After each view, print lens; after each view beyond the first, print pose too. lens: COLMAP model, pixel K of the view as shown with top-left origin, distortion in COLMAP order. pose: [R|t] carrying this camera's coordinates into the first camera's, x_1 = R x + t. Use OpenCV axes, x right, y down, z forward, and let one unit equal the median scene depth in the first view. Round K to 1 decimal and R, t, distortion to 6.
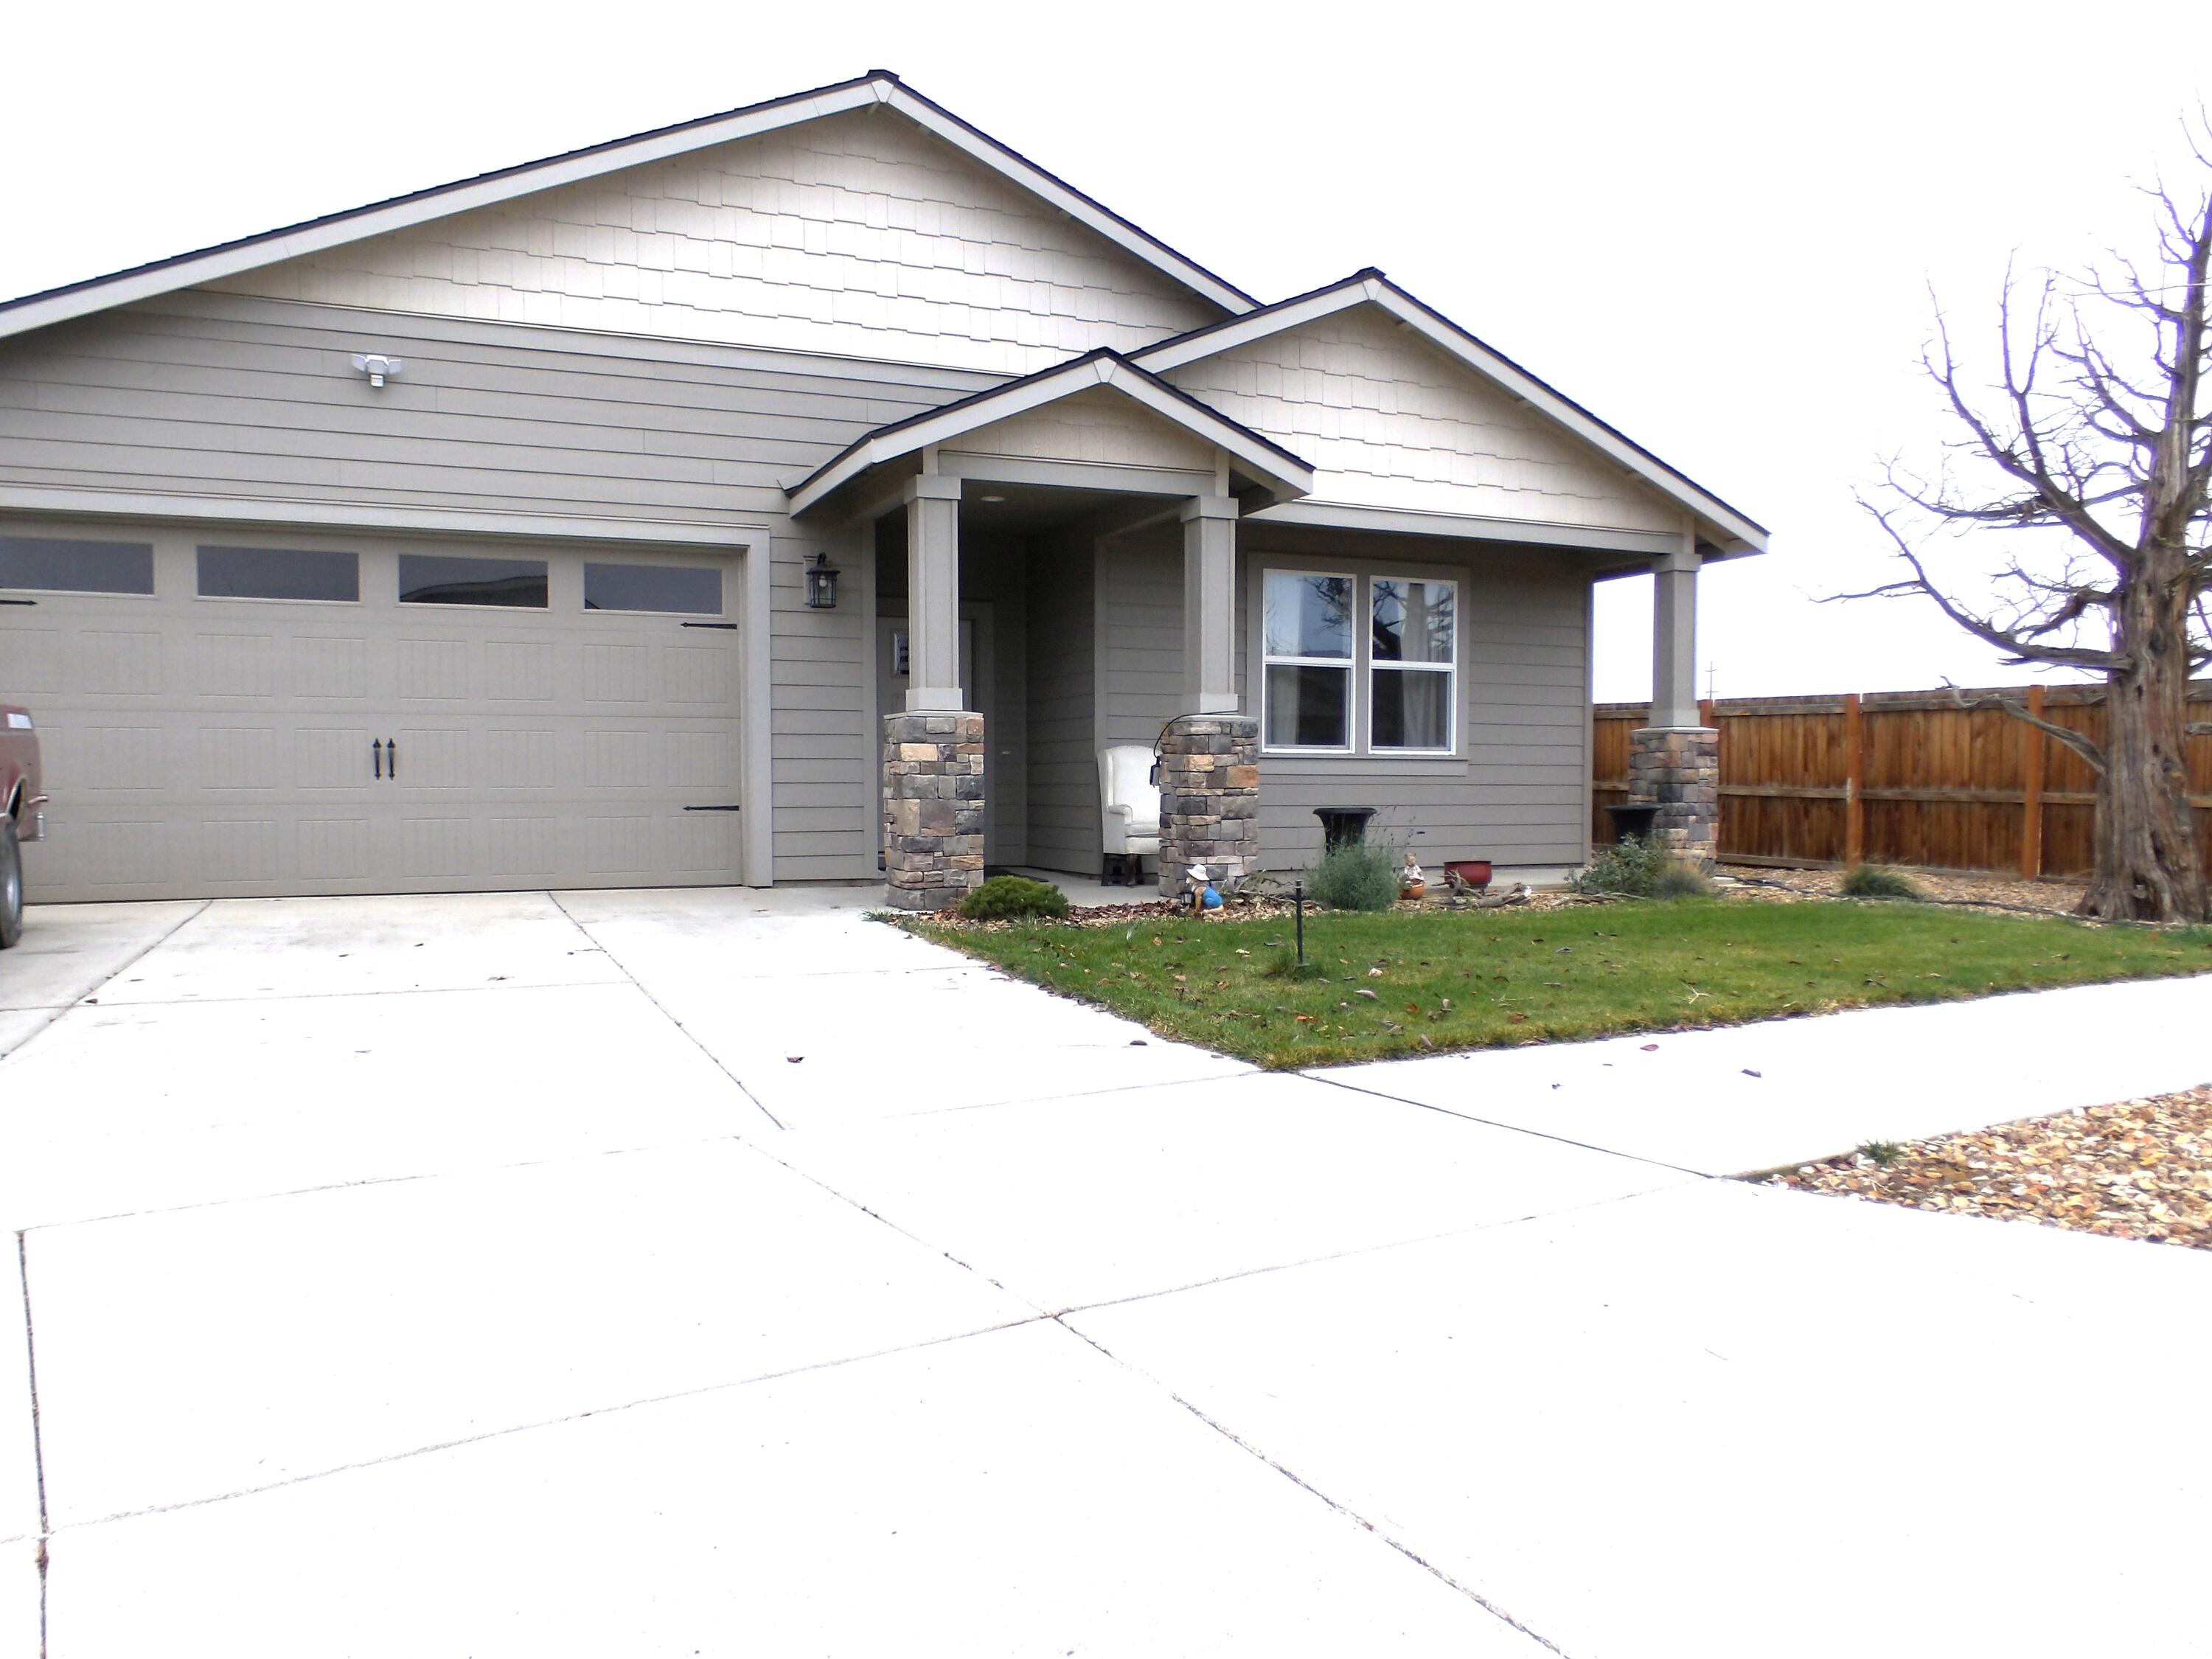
lens RADIAL K [[1596.6, 0, 1086.9], [0, 1596.6, 854.2], [0, 0, 1]] dist [-0.036312, 0.021029]
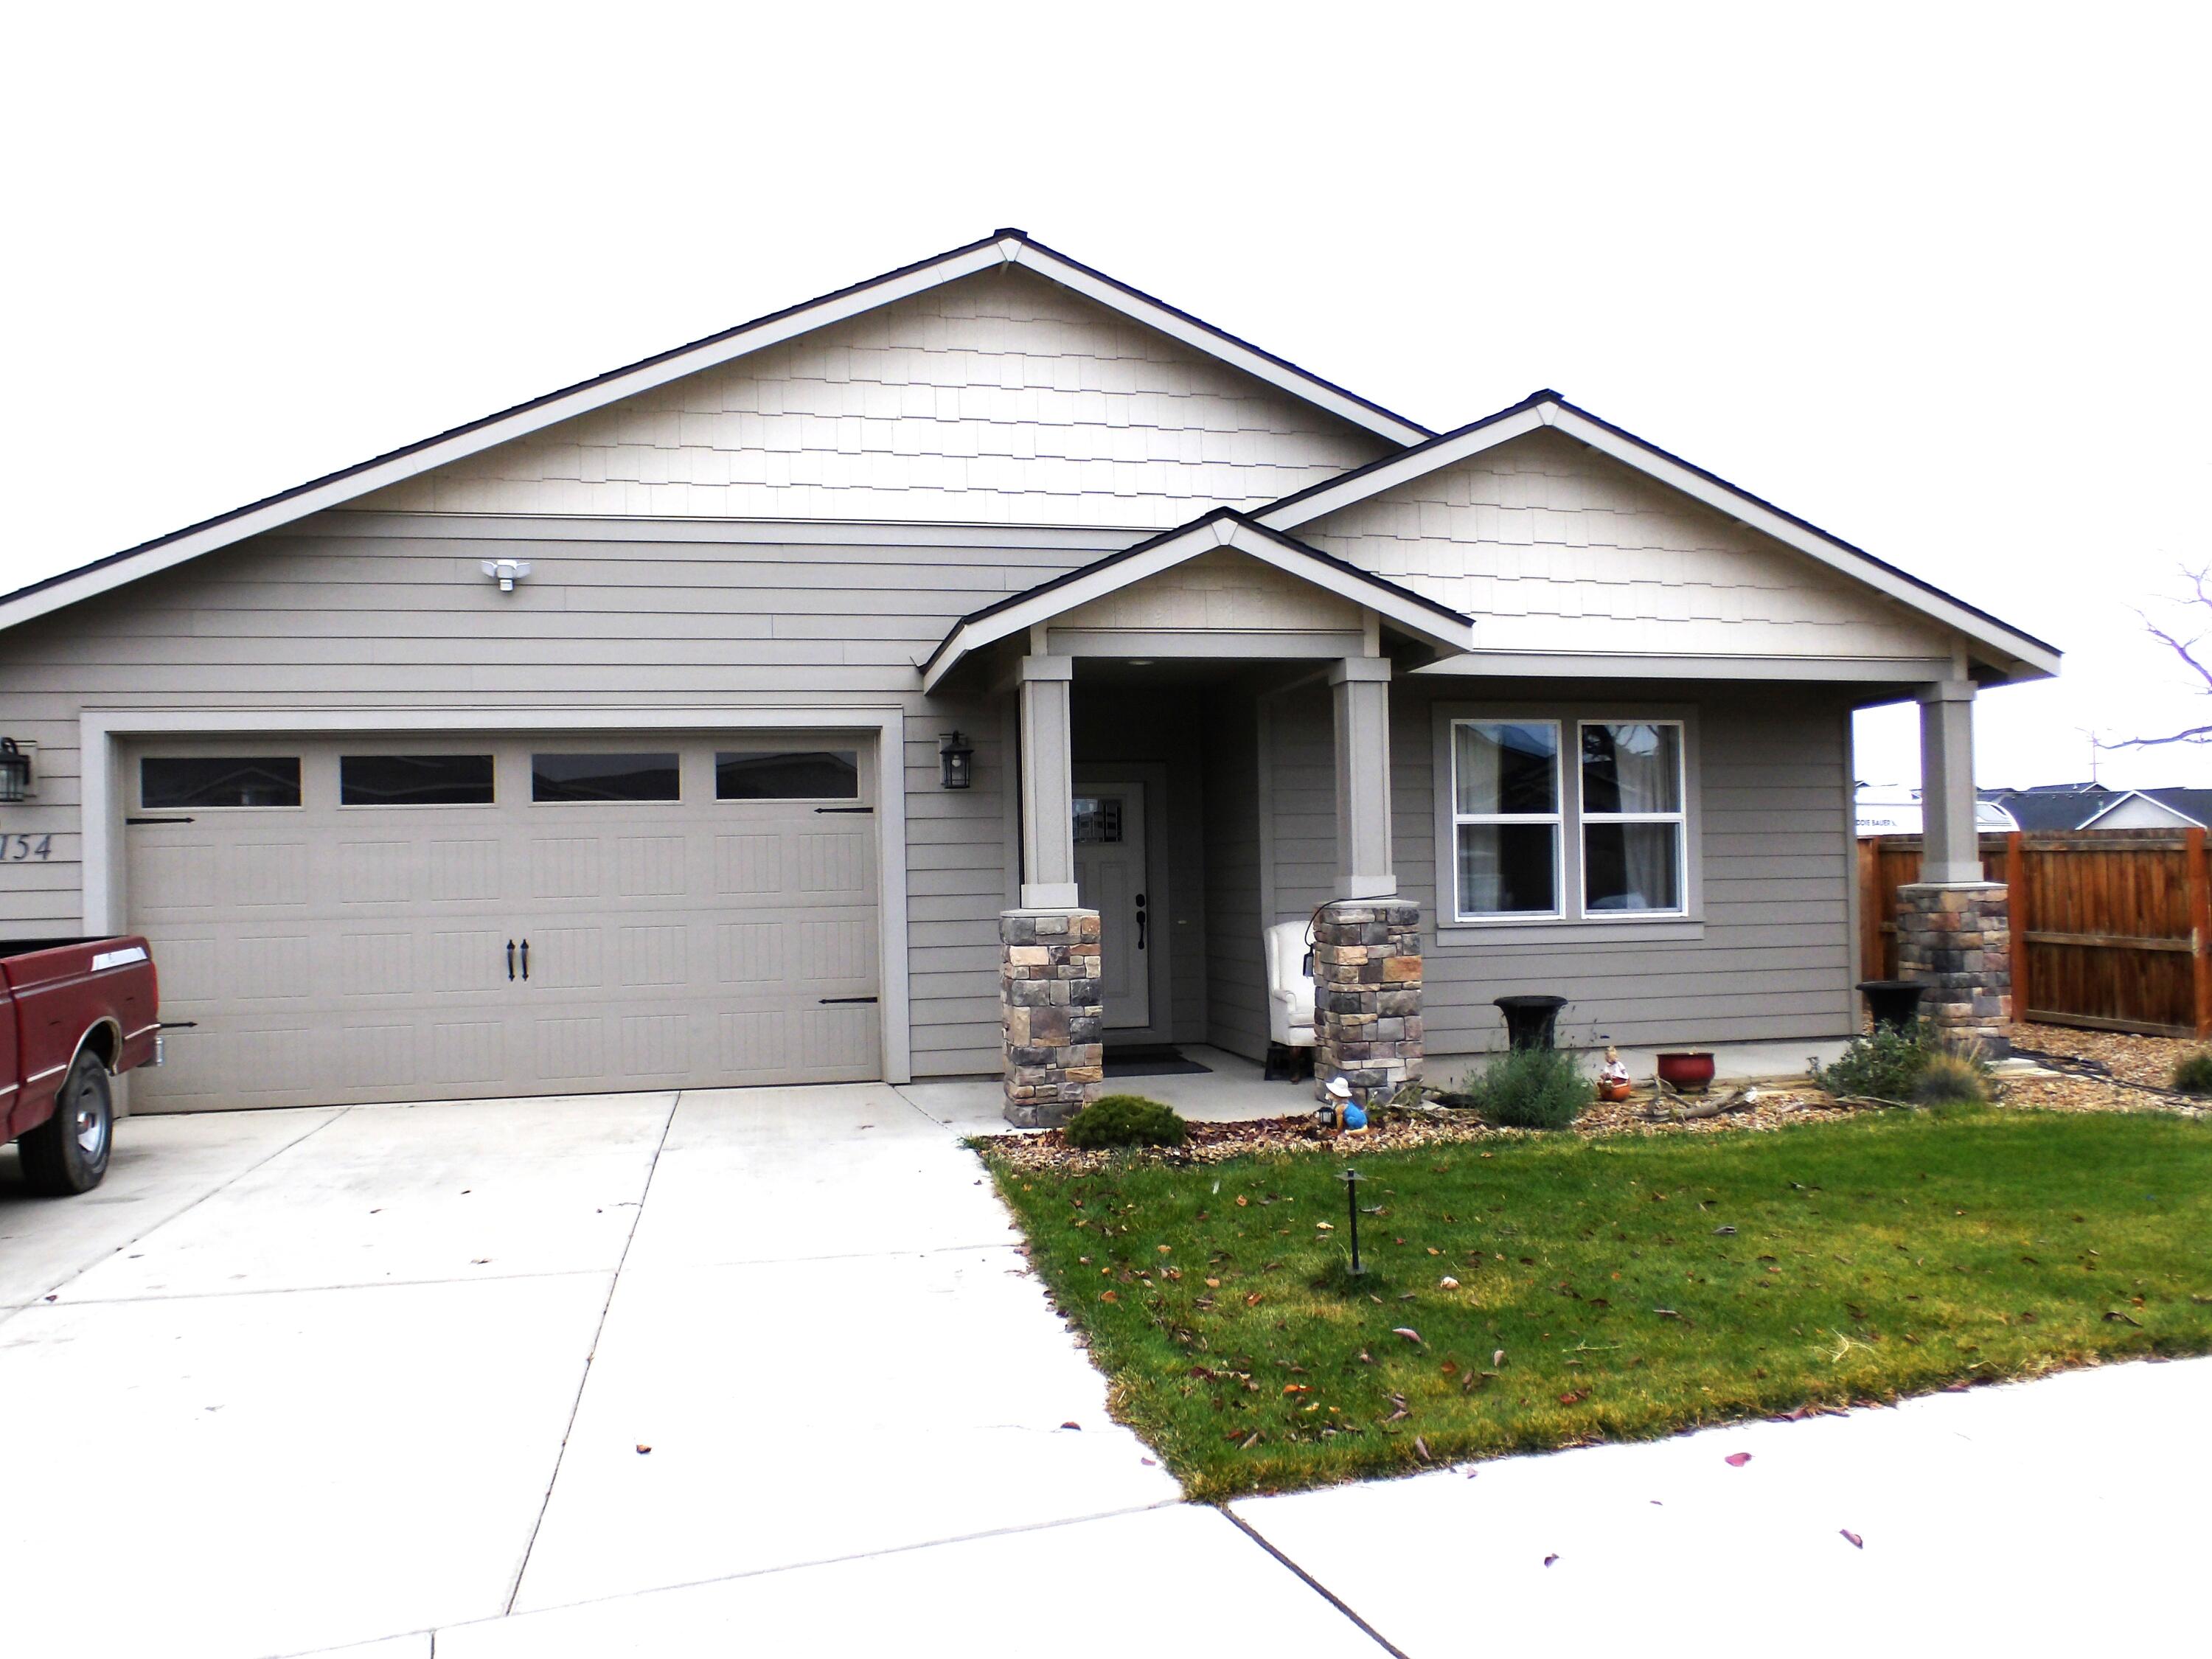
lens RADIAL K [[1596.6, 0, 1086.9], [0, 1596.6, 854.2], [0, 0, 1]] dist [-0.036312, 0.021029]
pose [[0.979779, -0.023431, -0.198707, 0.099135], [0.011954, 0.998200, -0.058762, -0.059724], [0.199727, 0.055198, 0.978296, 0.089358]]
